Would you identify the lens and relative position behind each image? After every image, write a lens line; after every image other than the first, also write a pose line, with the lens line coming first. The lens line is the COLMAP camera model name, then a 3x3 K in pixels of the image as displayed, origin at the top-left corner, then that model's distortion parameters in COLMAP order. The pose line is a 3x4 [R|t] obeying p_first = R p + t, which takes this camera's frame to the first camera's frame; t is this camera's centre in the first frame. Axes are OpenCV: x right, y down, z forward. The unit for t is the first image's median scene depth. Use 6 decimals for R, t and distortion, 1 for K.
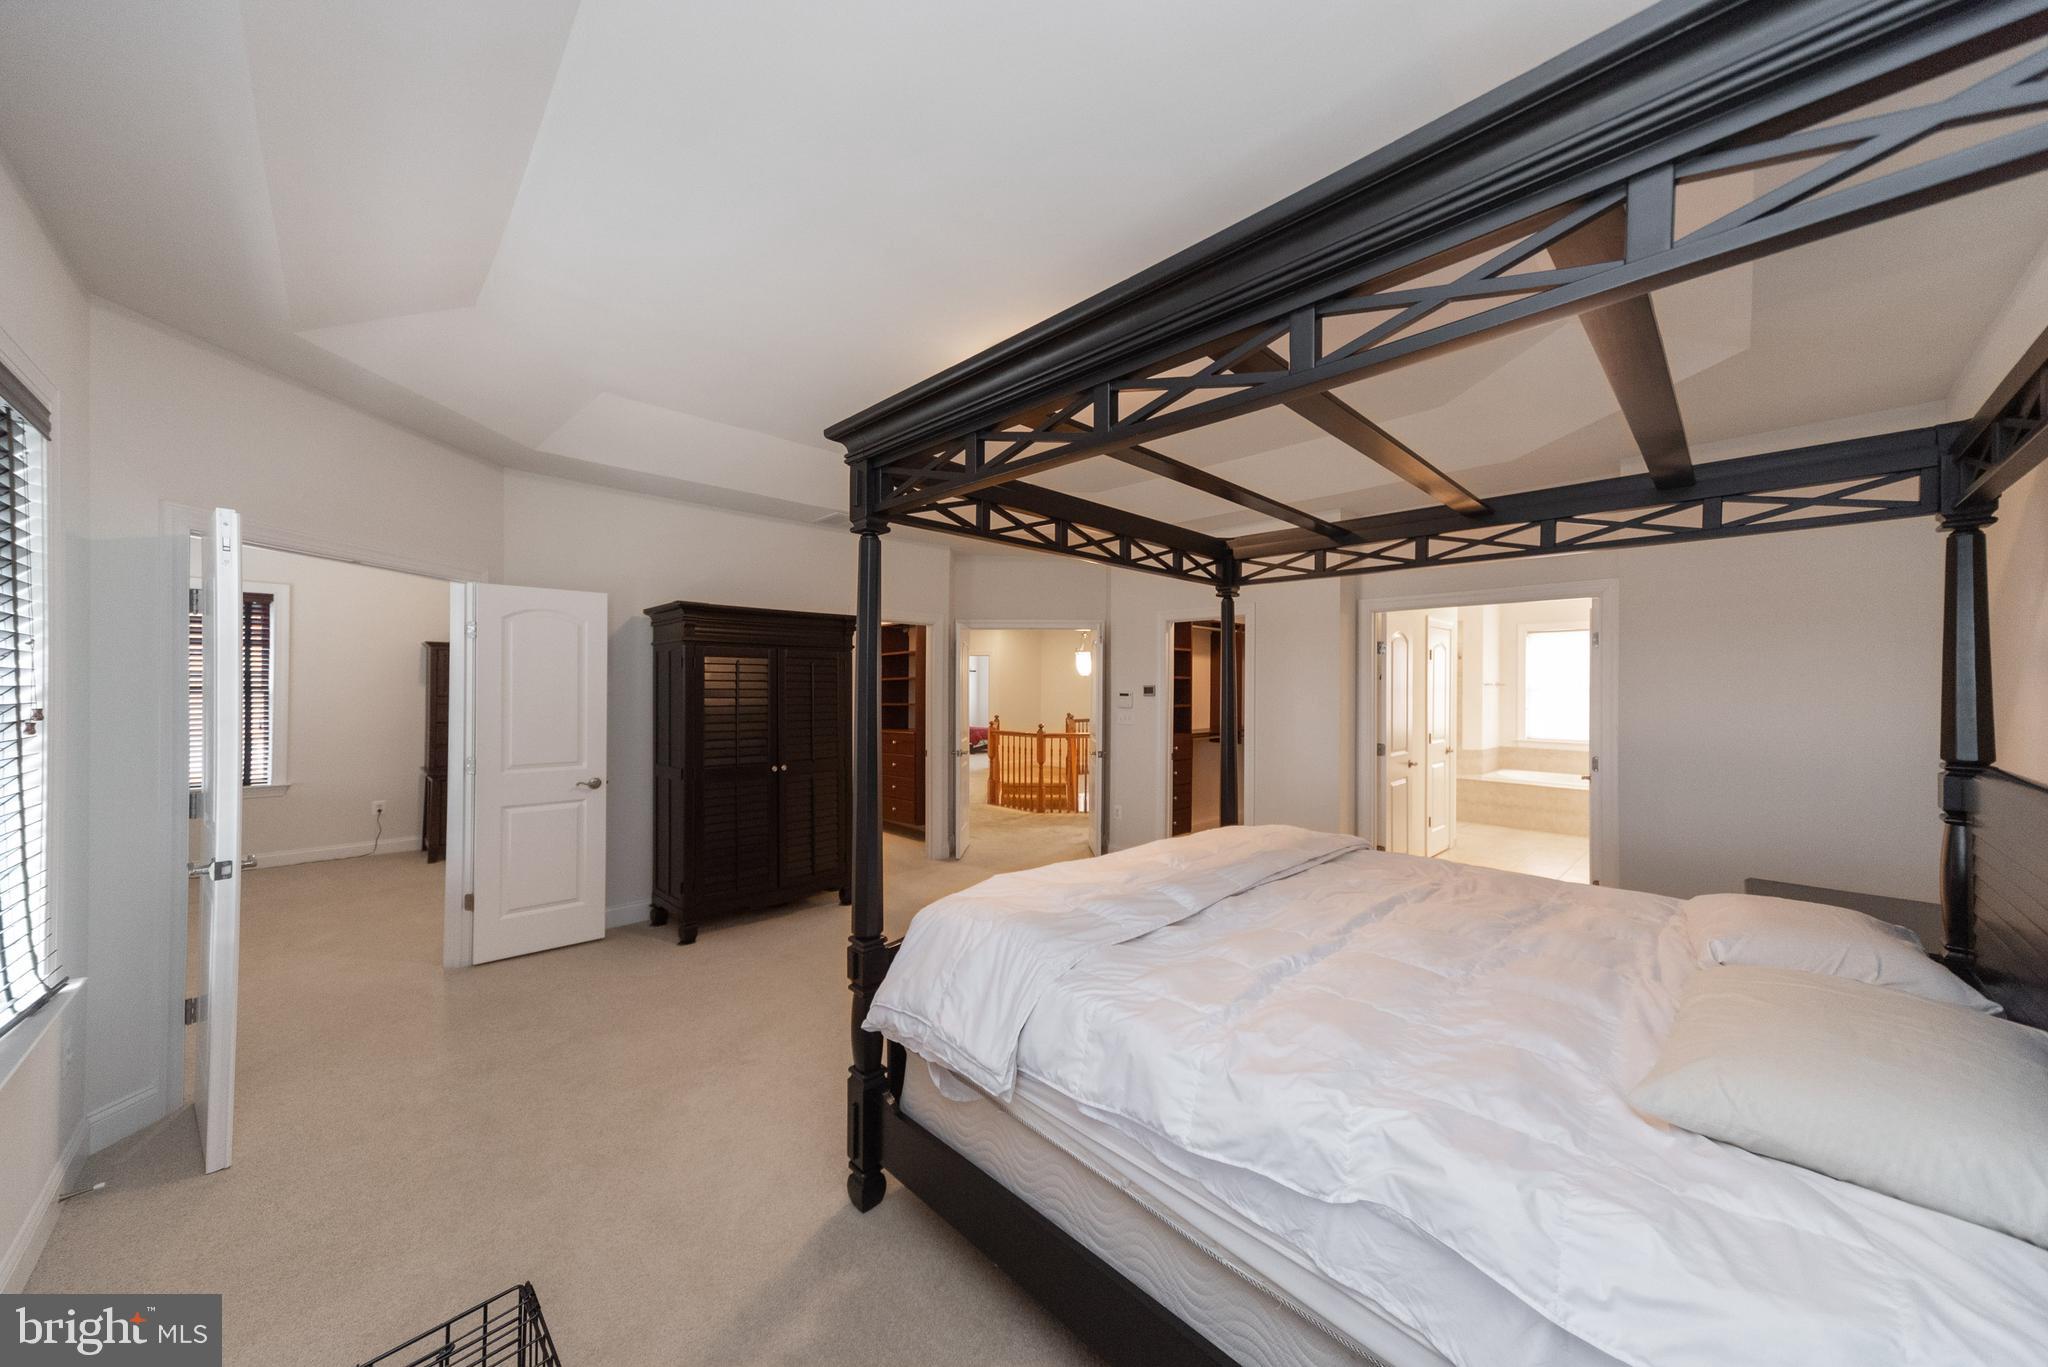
lens RADIAL K [[713.3, 0, 1015.3], [0, 713.3, 698.5], [0, 0, 1]] dist [0.000731, 0.000017]
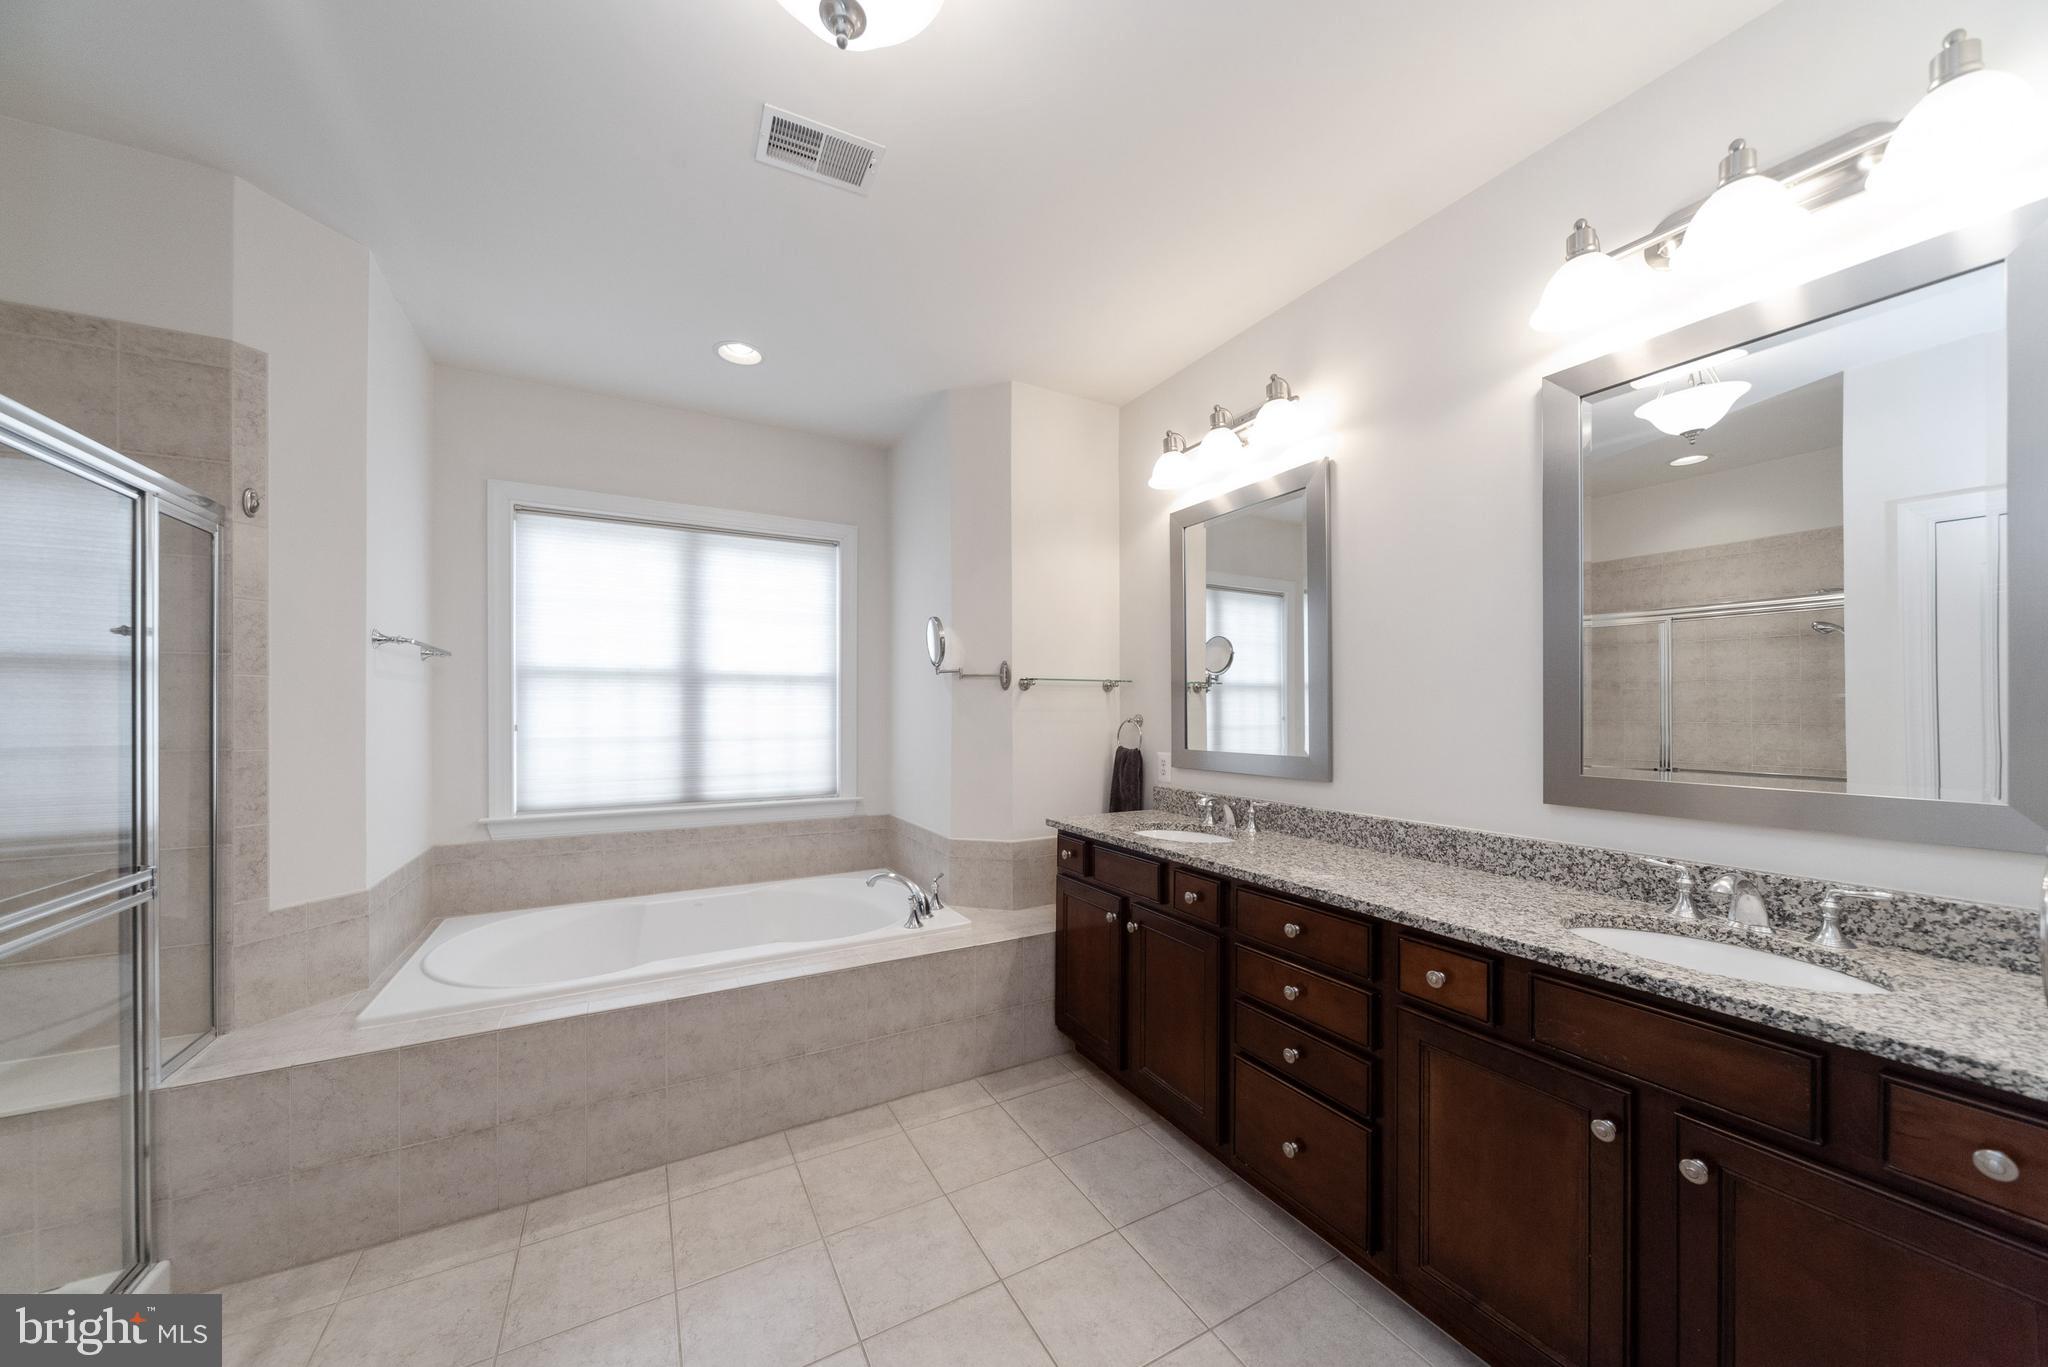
lens RADIAL K [[702.1, 0, 1031.7], [0, 702.1, 712.4], [0, 0, 1]] dist [-0.024534, -0.000016]
pose [[0.237011, -0.000037, 0.971507, 0.467523], [-0.001431, 0.999999, 0.000387, 0.010421], [-0.971506, -0.001482, 0.237011, 0.699869]]
